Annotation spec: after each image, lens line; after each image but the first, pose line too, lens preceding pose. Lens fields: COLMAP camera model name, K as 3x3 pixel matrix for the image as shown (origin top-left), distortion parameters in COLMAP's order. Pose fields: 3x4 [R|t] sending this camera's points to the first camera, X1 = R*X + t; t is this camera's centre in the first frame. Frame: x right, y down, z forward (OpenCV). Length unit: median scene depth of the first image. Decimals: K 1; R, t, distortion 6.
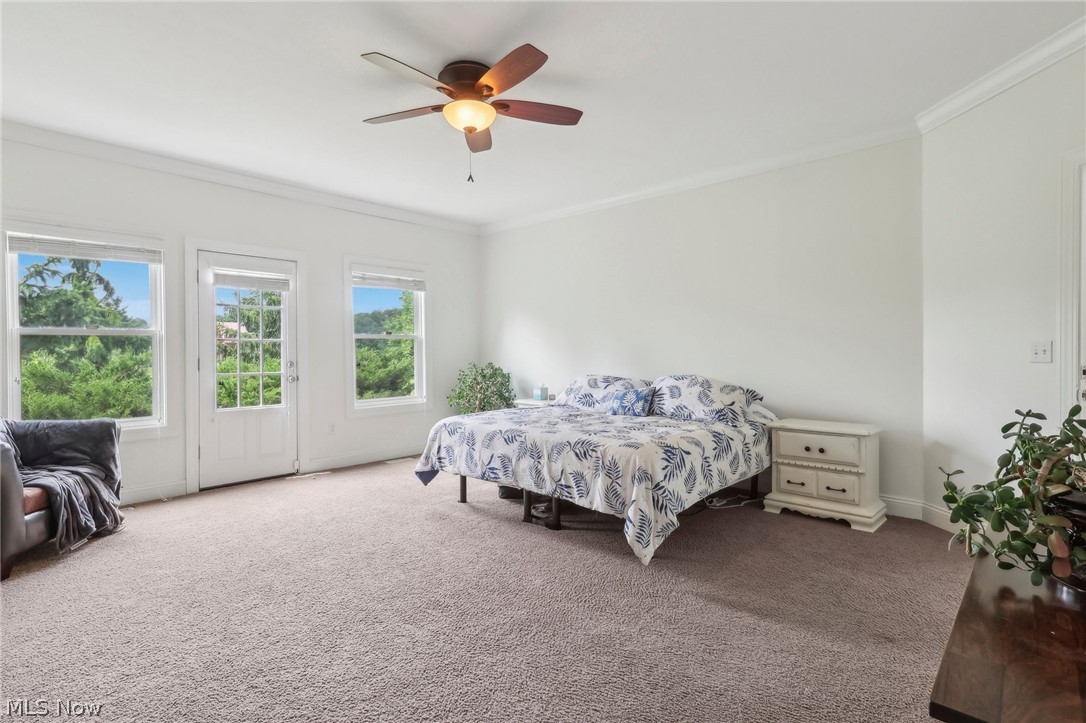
lens RADIAL K [[524.3, 0, 542.2], [0, 524.3, 355.8], [0, 0, 1]] dist [0.019039, 0.000538]
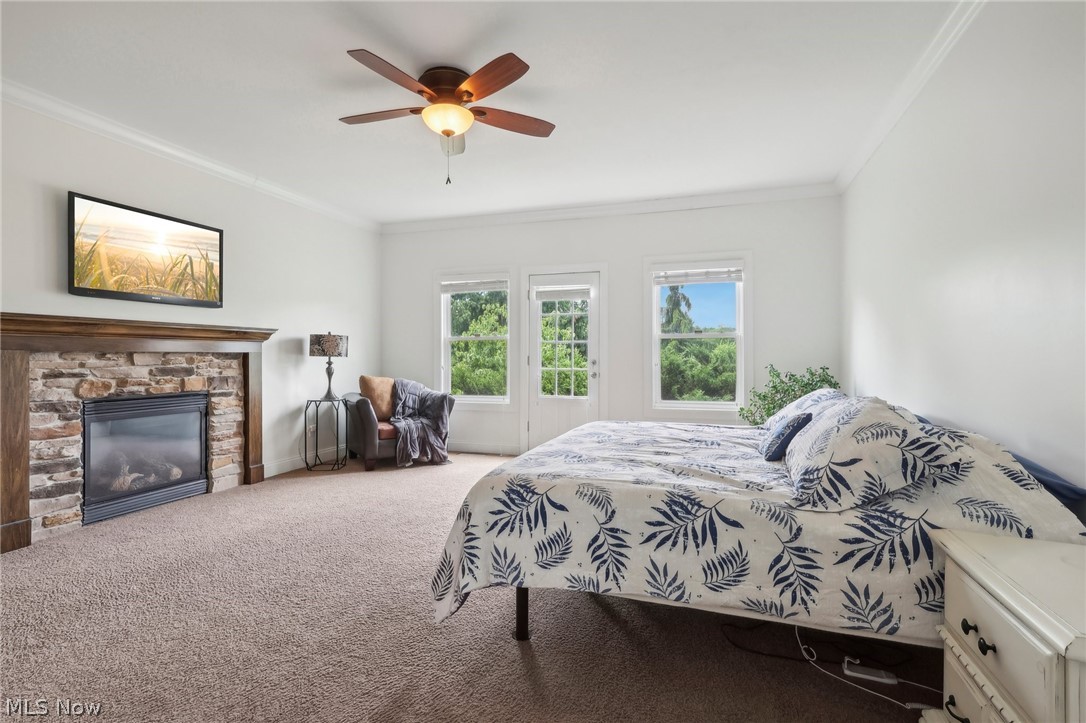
lens RADIAL K [[524.3, 0, 542.2], [0, 524.3, 355.8], [0, 0, 1]] dist [0.019039, 0.000538]
pose [[0.417222, 0.007436, -0.908774, 0.728662], [-0.013387, 0.999908, 0.002036, 0.000488], [0.908706, 0.011316, 0.417283, 0.614727]]
